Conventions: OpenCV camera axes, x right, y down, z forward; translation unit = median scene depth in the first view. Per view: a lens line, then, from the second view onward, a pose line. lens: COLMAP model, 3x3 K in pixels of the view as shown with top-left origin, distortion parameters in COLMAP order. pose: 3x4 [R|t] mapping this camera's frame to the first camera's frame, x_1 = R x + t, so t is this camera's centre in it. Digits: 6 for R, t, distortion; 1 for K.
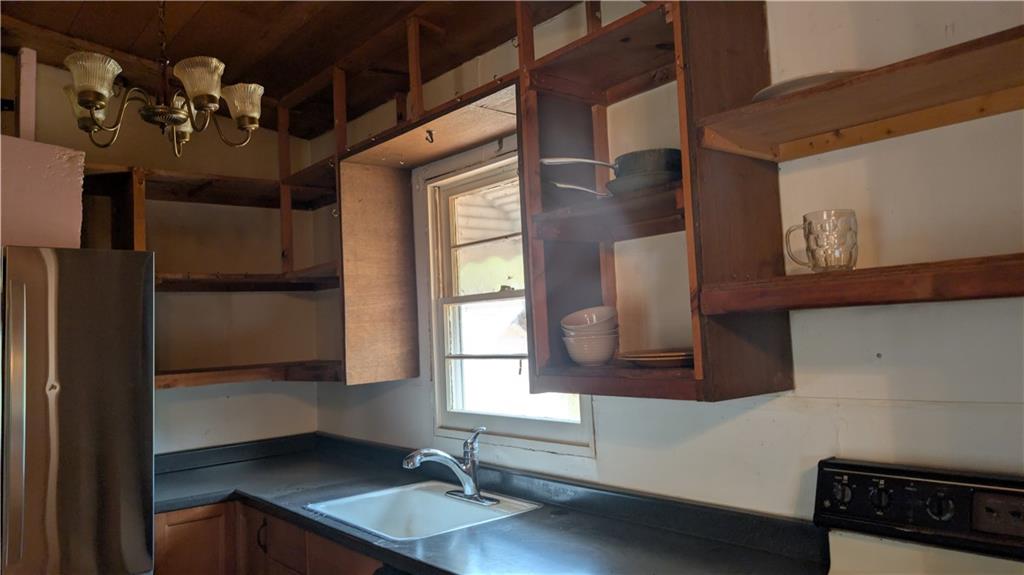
lens RADIAL K [[714.1, 0, 514.0], [0, 714.1, 275.7], [0, 0, 1]] dist [0.059065, -0.057979]
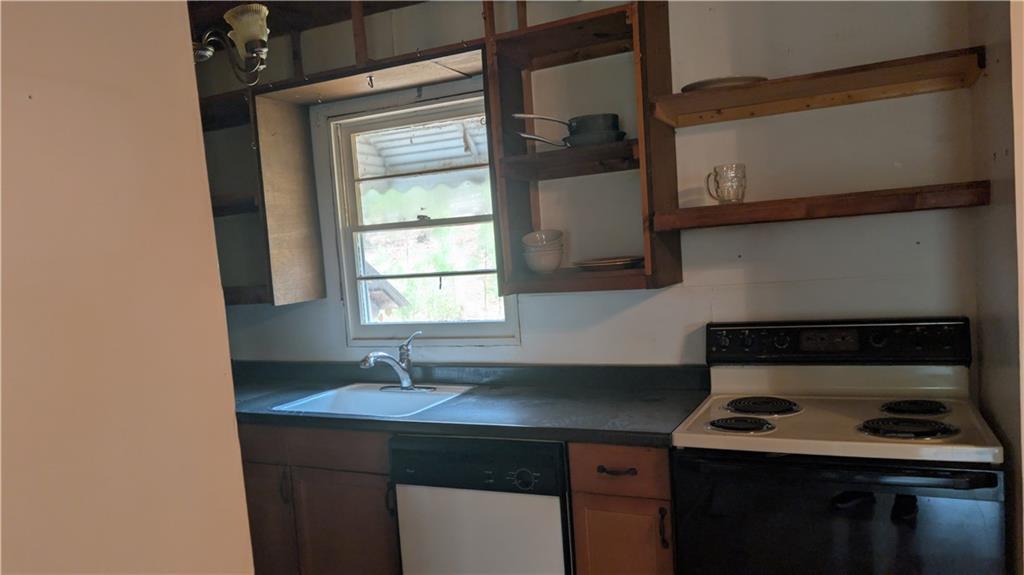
lens RADIAL K [[700.3, 0, 516.2], [0, 700.3, 293.0], [0, 0, 1]] dist [0.081535, -0.133428]
pose [[0.913155, -0.041317, 0.405512, -0.377072], [-0.005070, 0.993621, 0.112654, 0.010870], [-0.407580, -0.104927, 0.907121, -0.144507]]
